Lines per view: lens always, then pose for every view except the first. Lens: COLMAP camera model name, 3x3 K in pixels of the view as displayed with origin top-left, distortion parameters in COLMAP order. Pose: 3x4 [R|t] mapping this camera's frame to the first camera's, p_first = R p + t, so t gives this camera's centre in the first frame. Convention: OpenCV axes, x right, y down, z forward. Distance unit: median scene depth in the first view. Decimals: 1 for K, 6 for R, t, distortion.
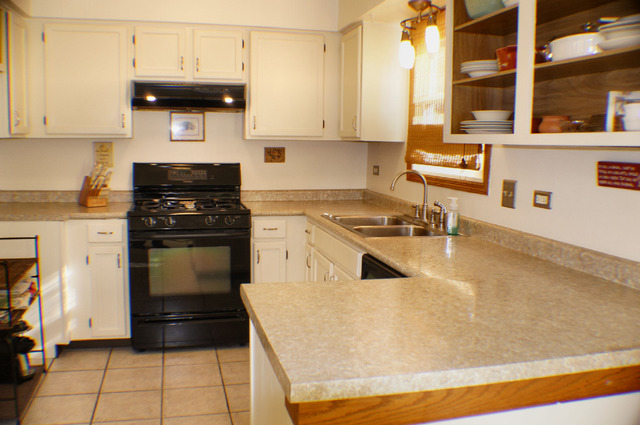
lens RADIAL K [[575.7, 0, 320.7], [0, 575.7, 214.2], [0, 0, 1]] dist [-0.153948, 0.062769]
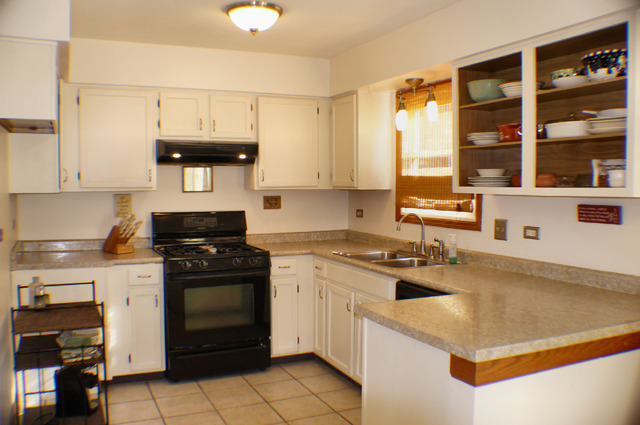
lens RADIAL K [[575.7, 0, 319.5], [0, 575.7, 210.9], [0, 0, 1]] dist [-0.153948, 0.062769]
pose [[0.983277, -0.027653, 0.180006, -0.239838], [0.040971, 0.996656, -0.070696, -0.002471], [-0.177449, 0.076889, 0.981122, -0.171656]]
